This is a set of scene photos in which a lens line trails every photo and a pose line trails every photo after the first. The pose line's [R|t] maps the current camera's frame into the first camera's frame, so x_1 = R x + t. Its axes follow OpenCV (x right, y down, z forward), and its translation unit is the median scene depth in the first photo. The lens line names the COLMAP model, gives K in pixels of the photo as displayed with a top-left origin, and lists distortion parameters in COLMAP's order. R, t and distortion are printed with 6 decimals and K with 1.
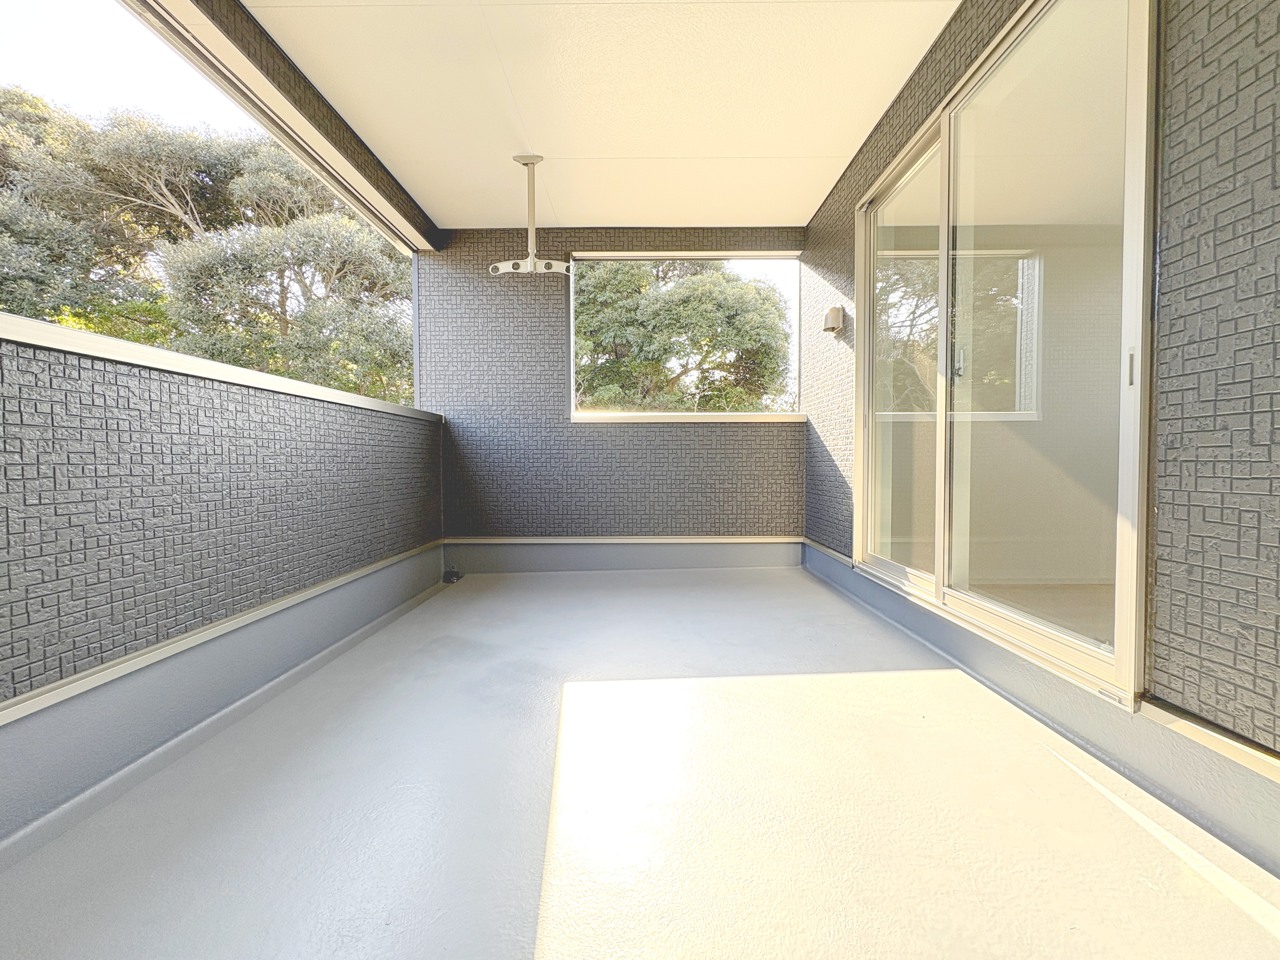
lens RADIAL K [[507.8, 0, 639.5], [0, 507.8, 476.8], [0, 0, 1]] dist [-0.001787, 0.000406]
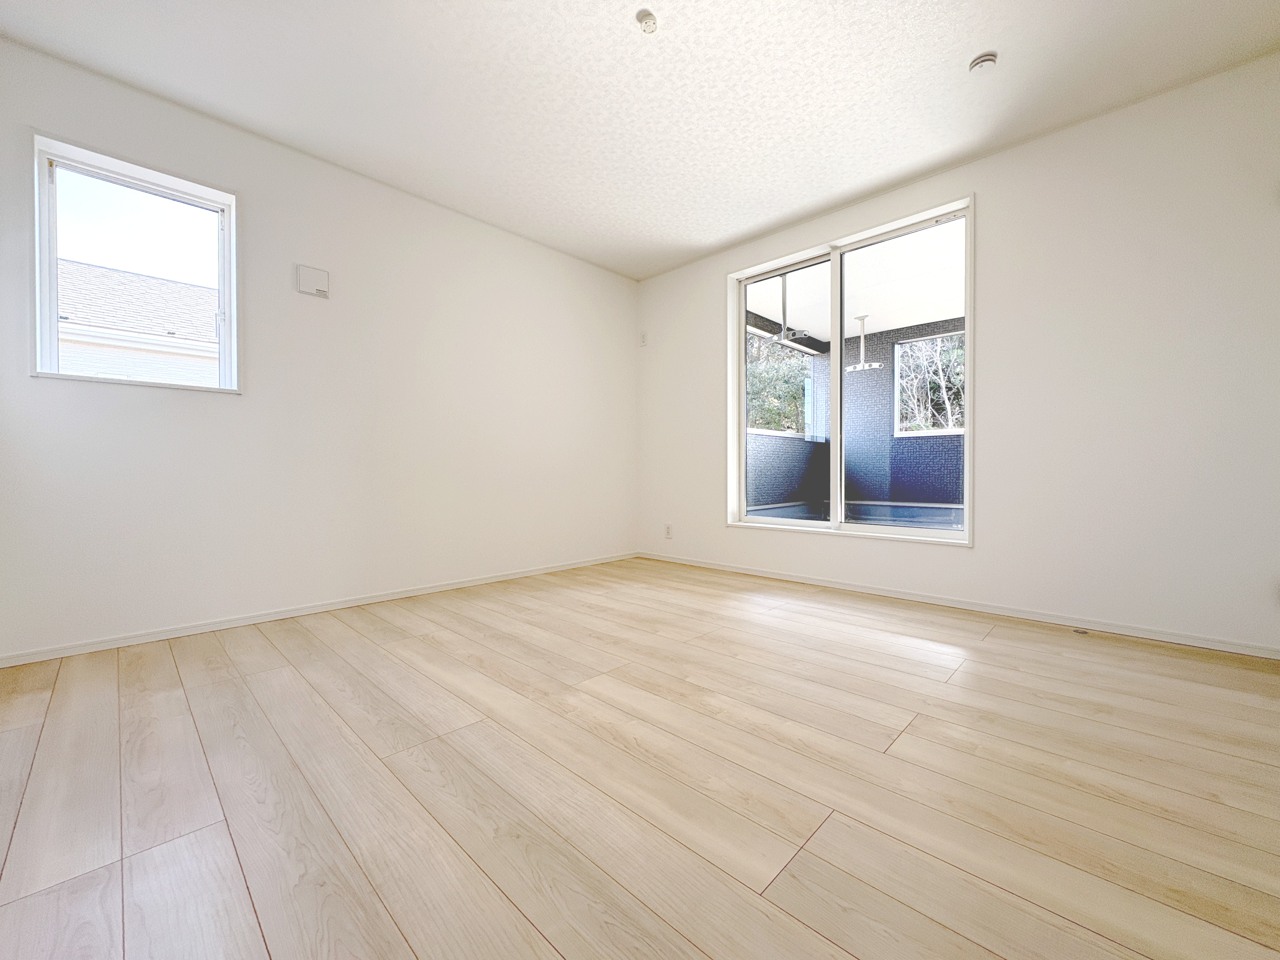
lens RADIAL K [[507.8, 0, 639.1], [0, 507.8, 474.1], [0, 0, 1]] dist [-0.001787, 0.000406]
pose [[0.720796, 0.014701, -0.692991, 0.591940], [-0.030051, 0.999498, -0.010054, 0.083191], [0.692495, 0.028072, 0.720876, -1.161424]]
